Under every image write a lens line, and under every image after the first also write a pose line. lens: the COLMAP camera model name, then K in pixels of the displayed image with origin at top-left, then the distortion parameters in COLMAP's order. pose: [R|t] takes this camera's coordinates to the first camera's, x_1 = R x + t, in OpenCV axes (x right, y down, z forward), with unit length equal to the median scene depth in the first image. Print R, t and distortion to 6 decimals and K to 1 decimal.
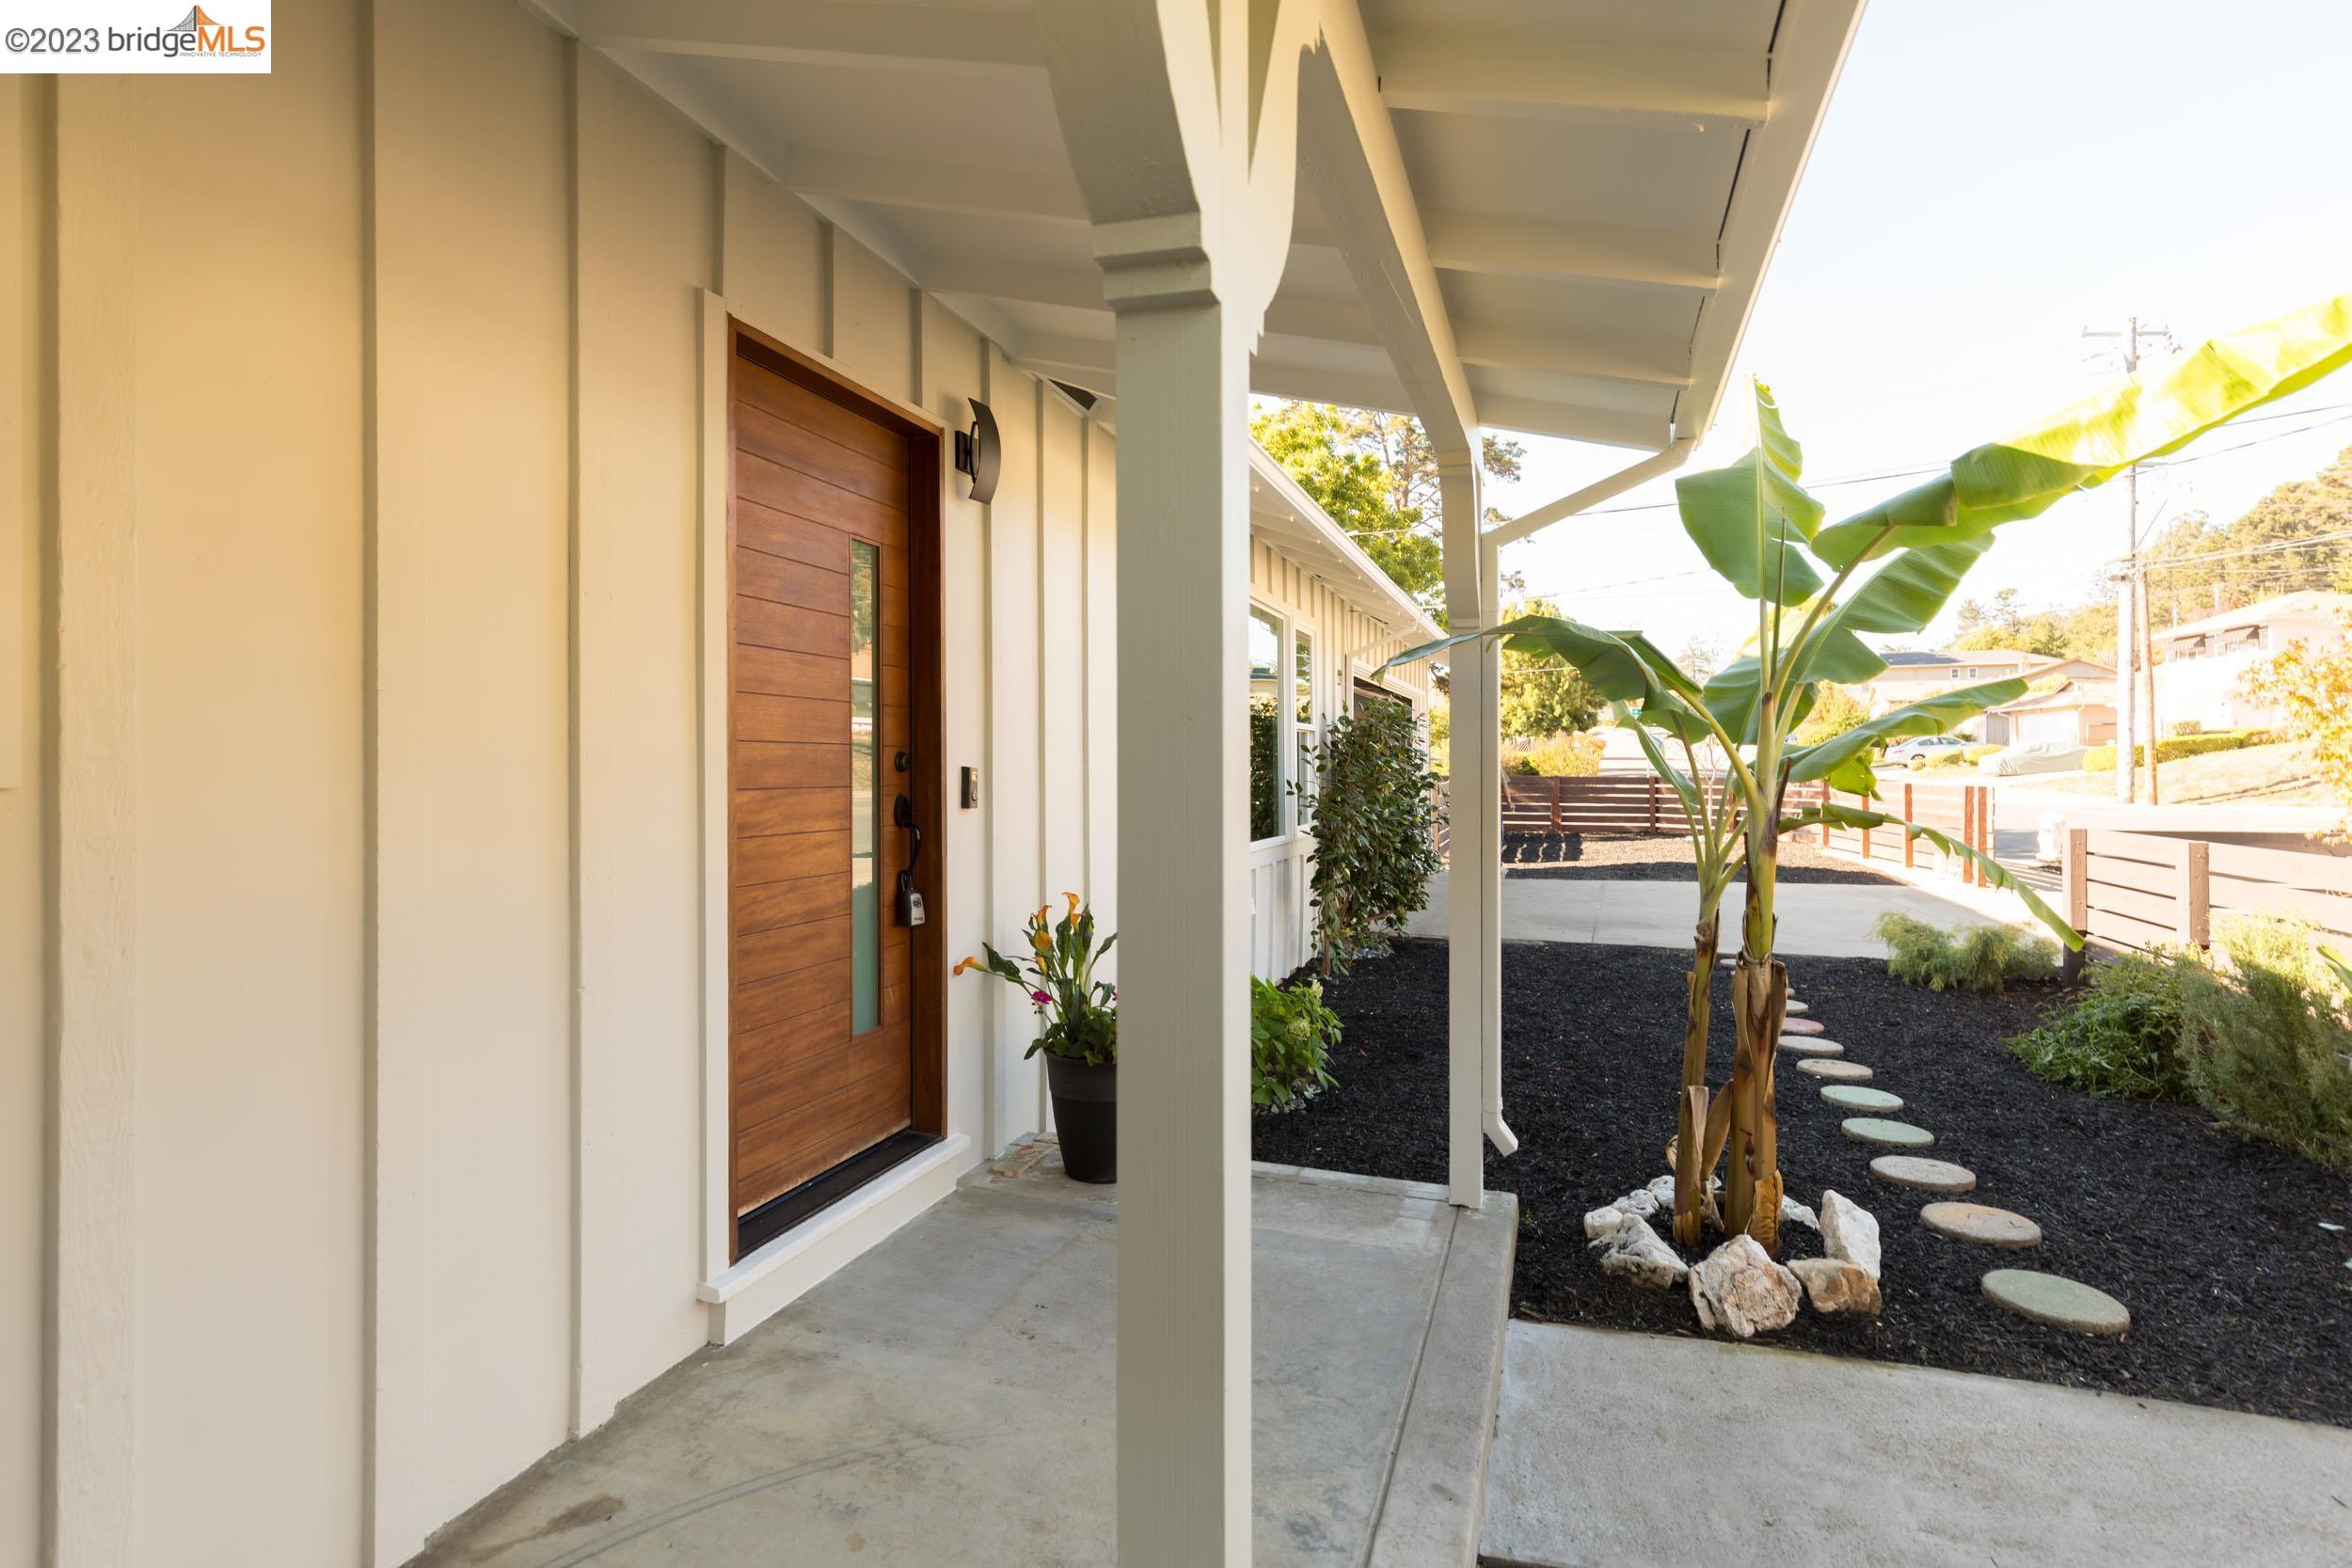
lens RADIAL K [[1202.3, 0, 1176.6], [0, 1202.3, 781.0], [0, 0, 1]] dist [-0.002725, 0.001623]
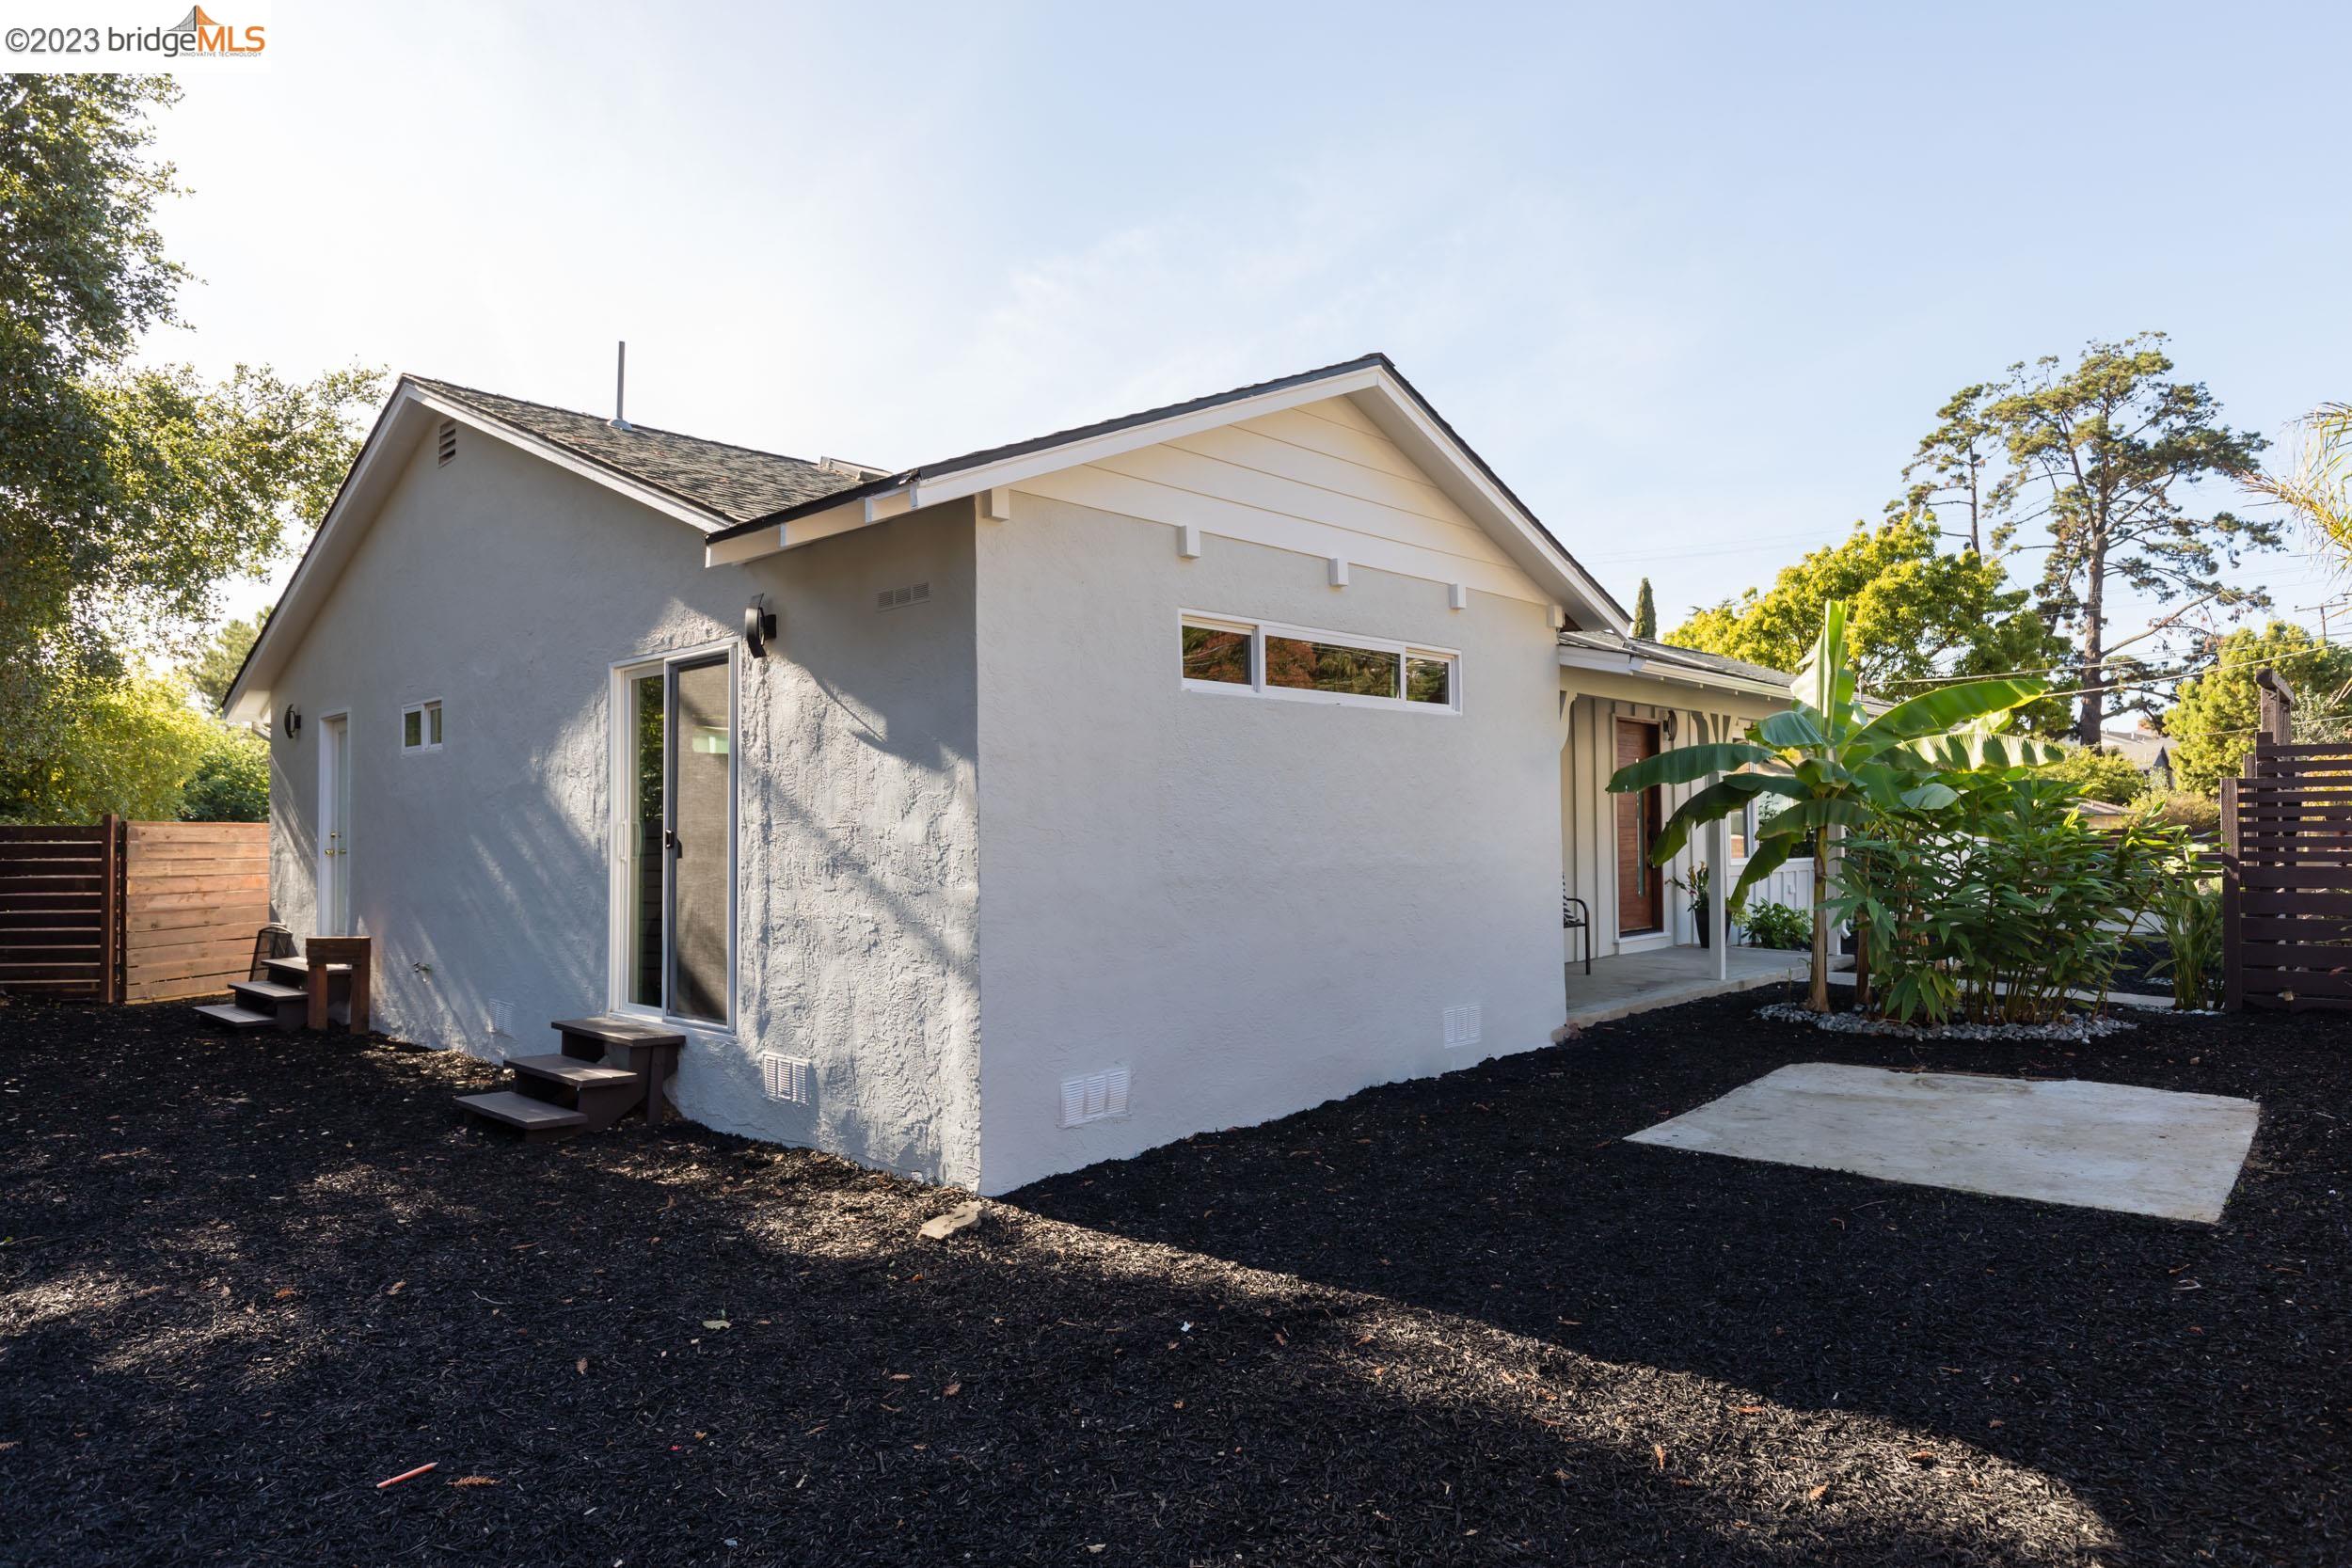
lens RADIAL K [[1346.3, 0, 1177.6], [0, 1346.3, 797.2], [0, 0, 1]] dist [0.000931, -0.002380]
pose [[0.898193, -0.010672, -0.439472, 0.238157], [-0.002150, 0.999587, -0.028668, 0.026985], [0.439596, 0.026694, 0.897799, -2.865164]]
